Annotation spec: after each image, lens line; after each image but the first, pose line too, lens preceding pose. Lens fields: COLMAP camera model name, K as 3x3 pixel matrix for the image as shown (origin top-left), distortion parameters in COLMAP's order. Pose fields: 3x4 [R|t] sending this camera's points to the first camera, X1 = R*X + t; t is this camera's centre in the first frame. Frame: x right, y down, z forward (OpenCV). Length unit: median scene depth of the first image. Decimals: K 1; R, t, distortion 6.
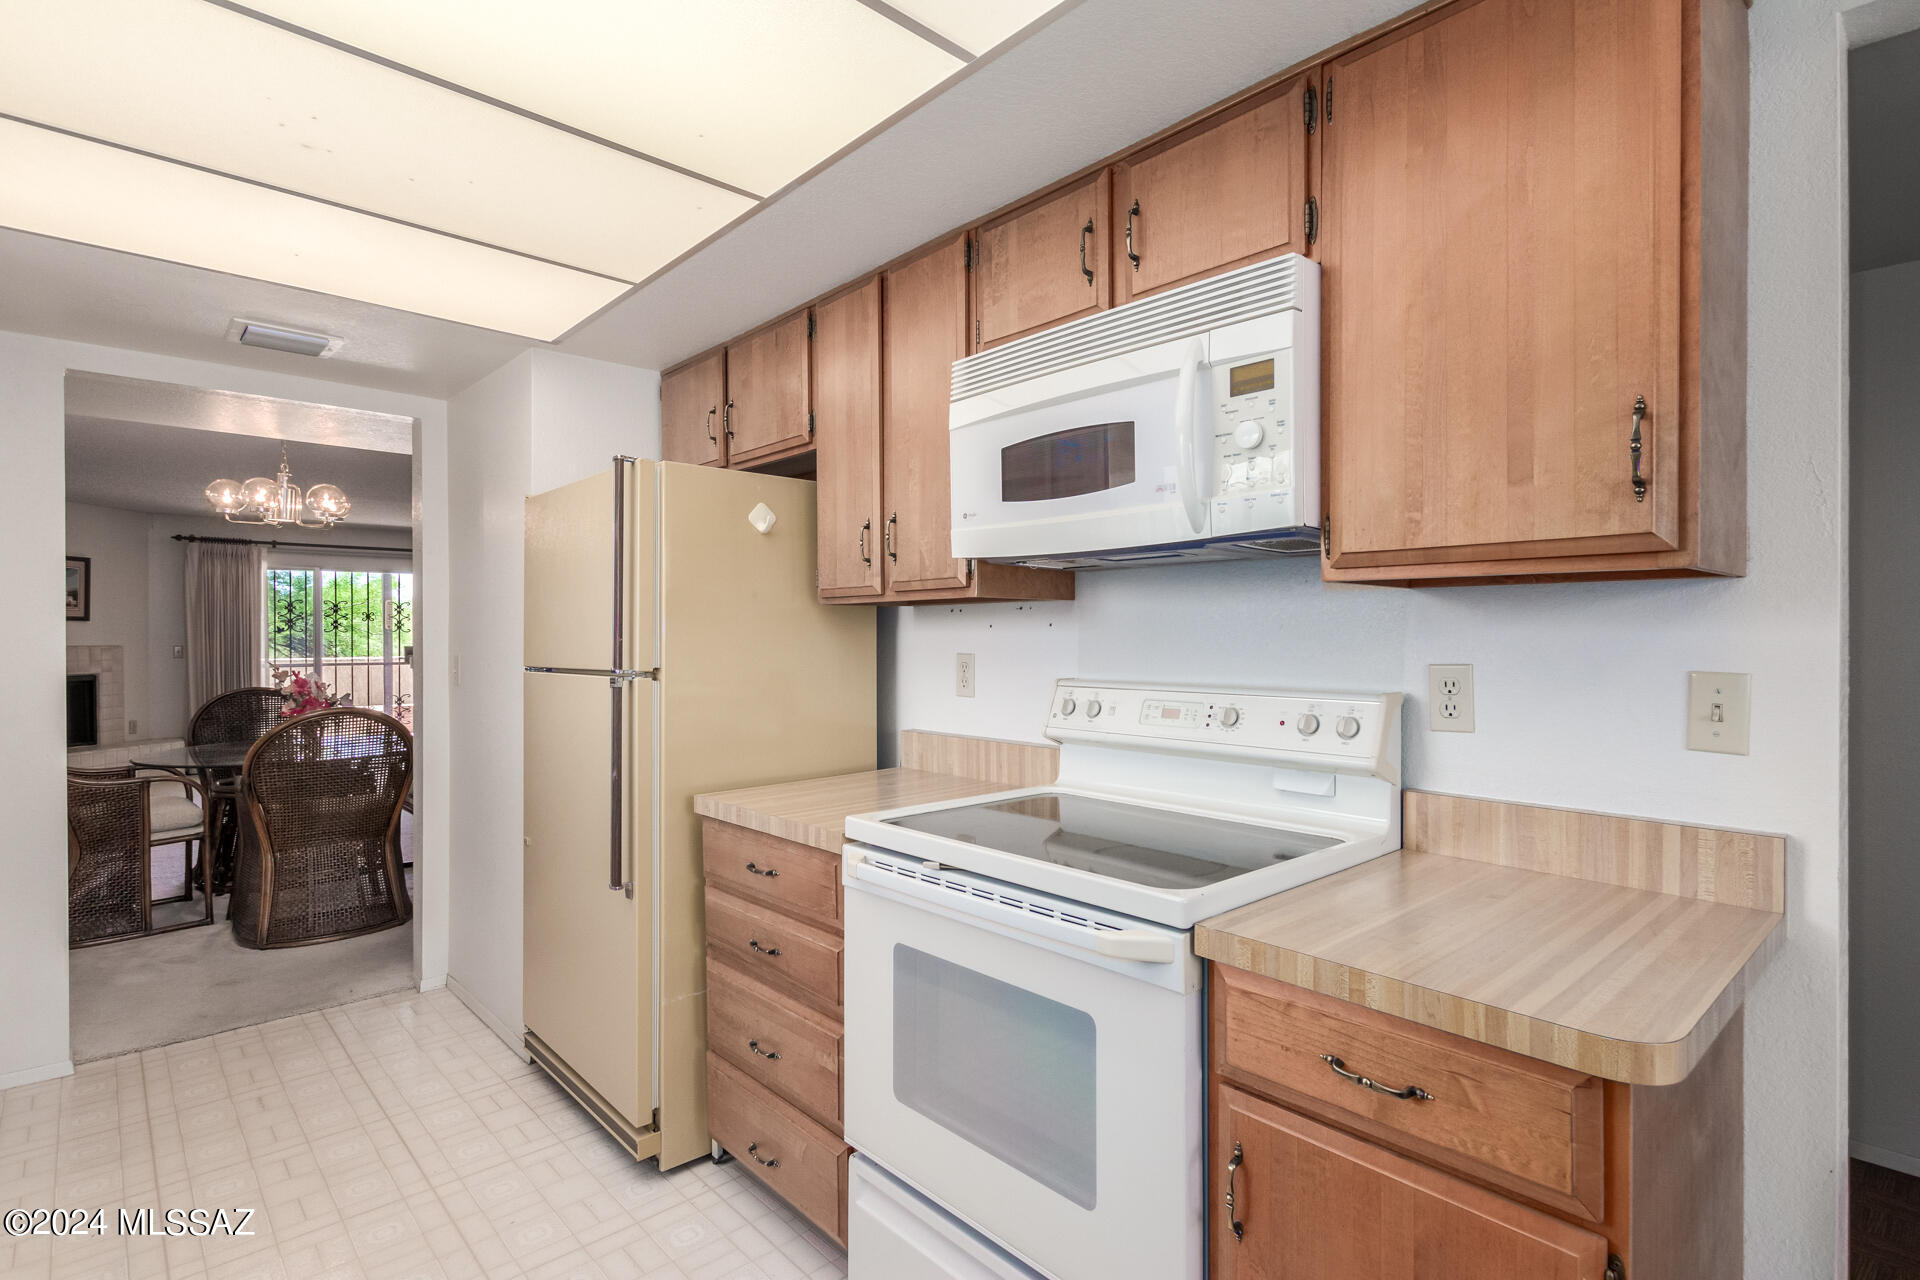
lens RADIAL K [[959.0, 0, 969.1], [0, 959.0, 634.2], [0, 0, 1]] dist [0.023395, -0.000264]
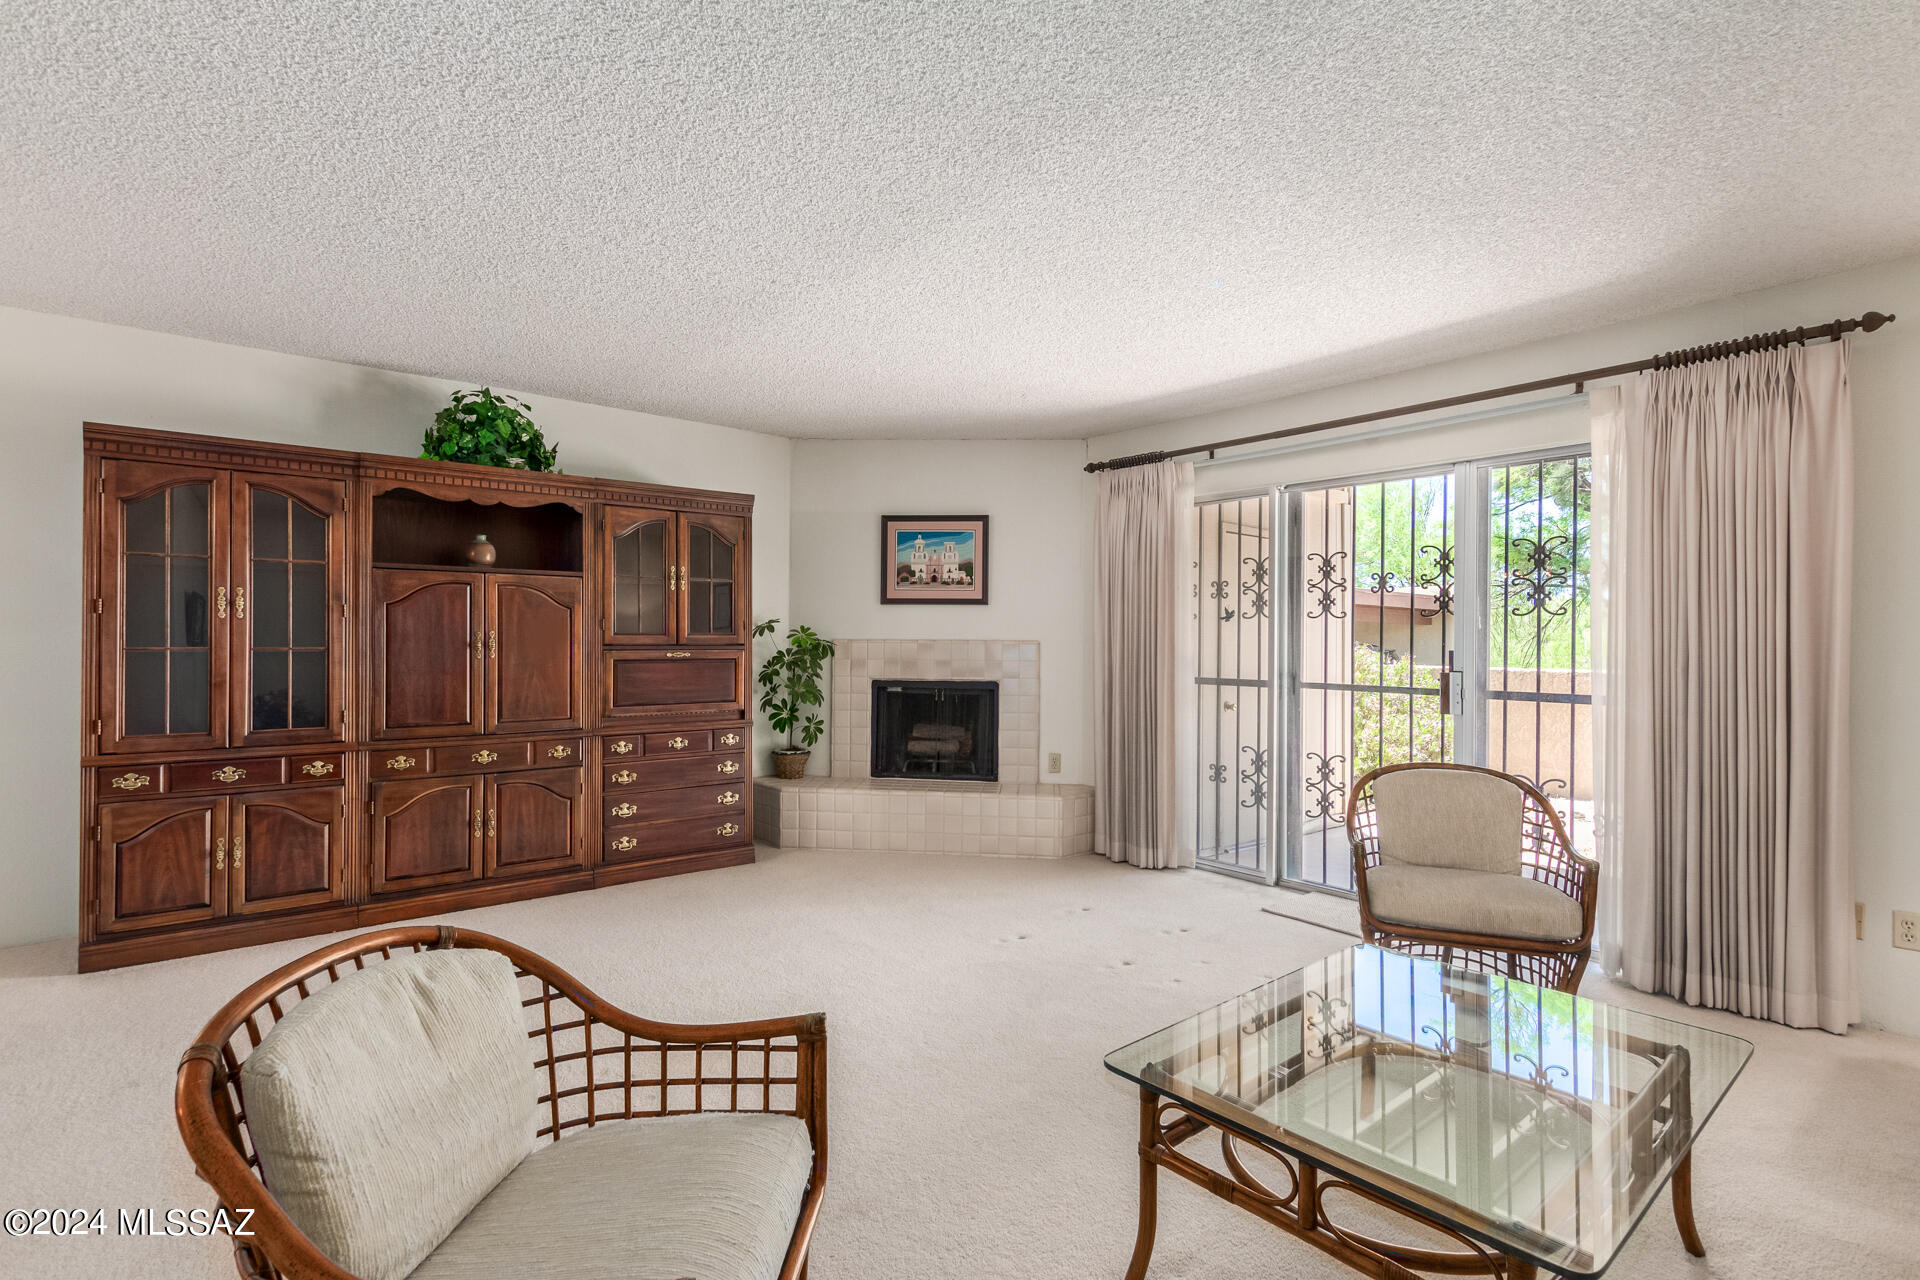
lens RADIAL K [[932.1, 0, 960.0], [0, 932.1, 640.0], [0, 0, 1]] dist [0.028932, 0.000237]
pose [[-0.038933, 0.007393, -0.999214, -0.213218], [-0.004626, 0.999961, 0.007579, 0.006214], [0.999231, 0.004917, -0.038898, 0.935190]]
